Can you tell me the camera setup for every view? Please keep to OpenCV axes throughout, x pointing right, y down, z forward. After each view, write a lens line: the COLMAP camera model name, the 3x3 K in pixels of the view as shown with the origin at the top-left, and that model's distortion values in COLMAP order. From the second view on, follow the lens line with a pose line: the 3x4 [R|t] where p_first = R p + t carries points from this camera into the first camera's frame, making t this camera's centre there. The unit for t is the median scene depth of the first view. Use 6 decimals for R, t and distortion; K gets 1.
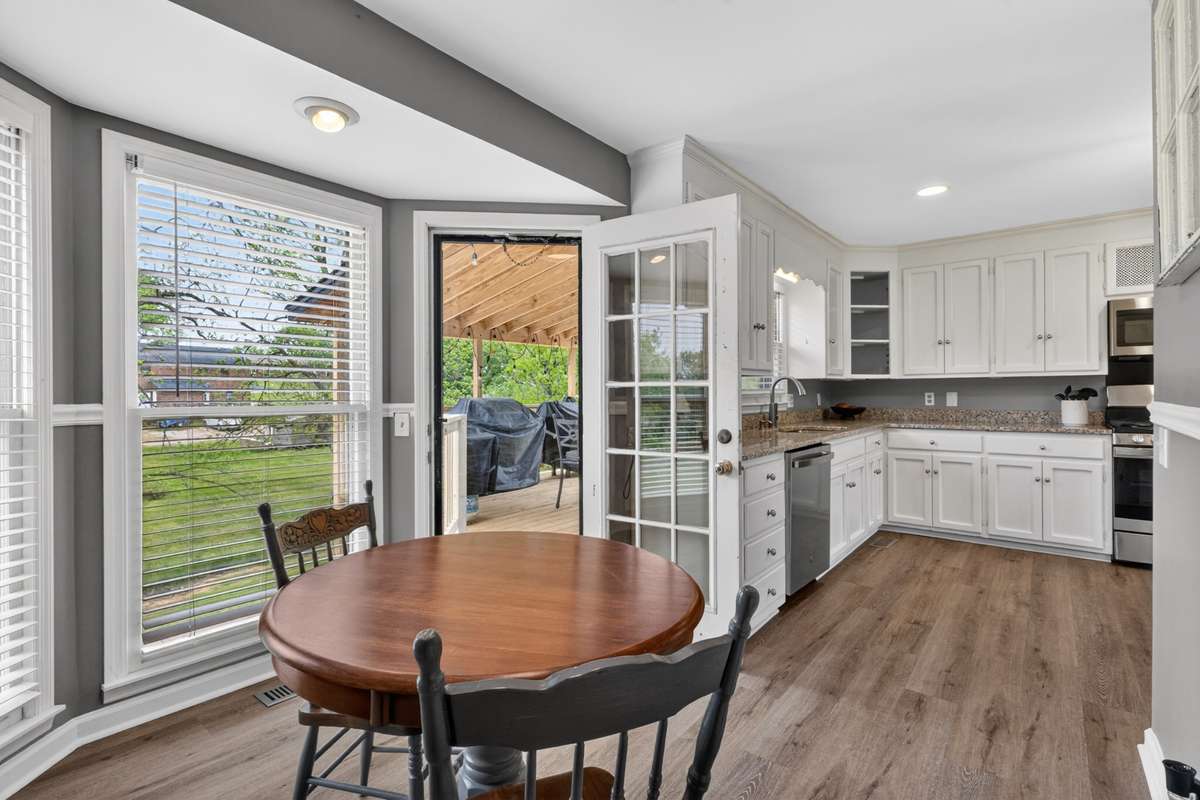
lens RADIAL K [[544.6, 0, 587.8], [0, 544.6, 392.0], [0, 0, 1]] dist [0.000011, 0.000608]
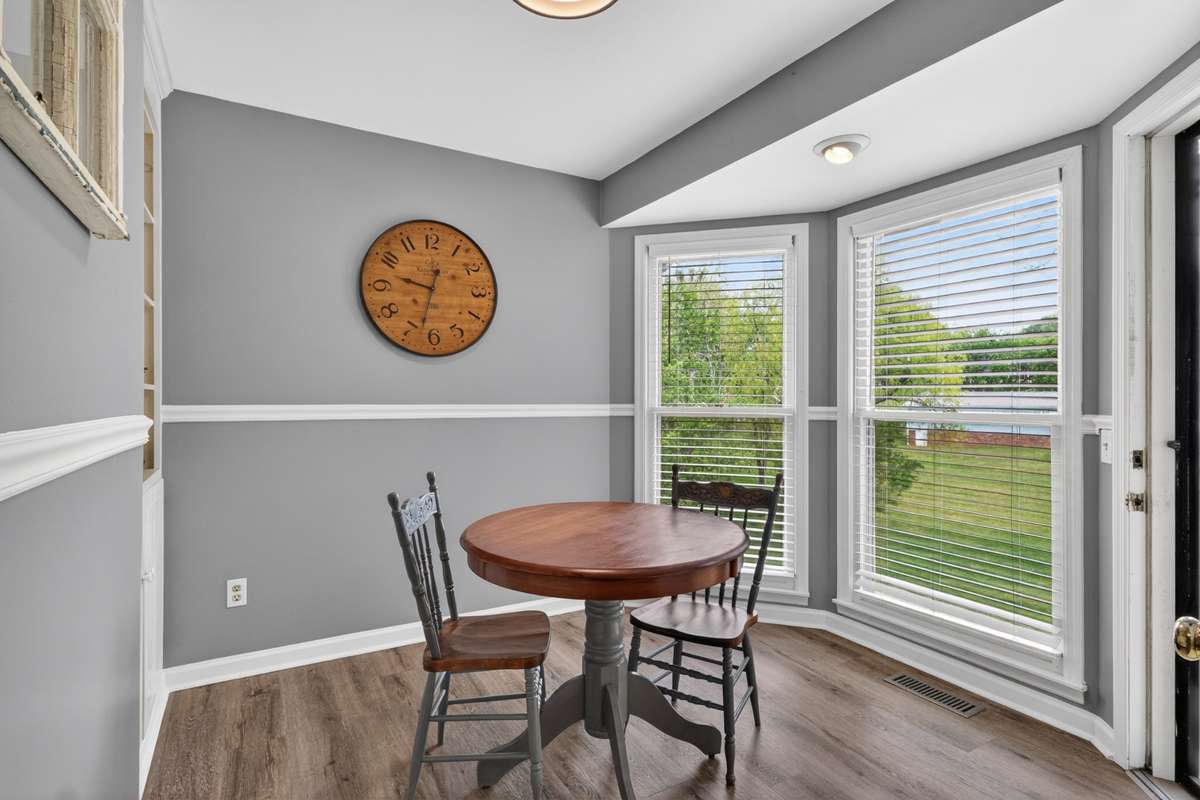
lens RADIAL K [[550.5, 0, 600.0], [0, 550.5, 400.0], [0, 0, 1]] dist [-0.000657, 0.000502]
pose [[-0.304550, 0.004101, -0.952487, 0.434841], [0.000629, 0.999991, 0.004105, -0.001891], [0.952496, 0.000651, -0.304550, 0.515597]]
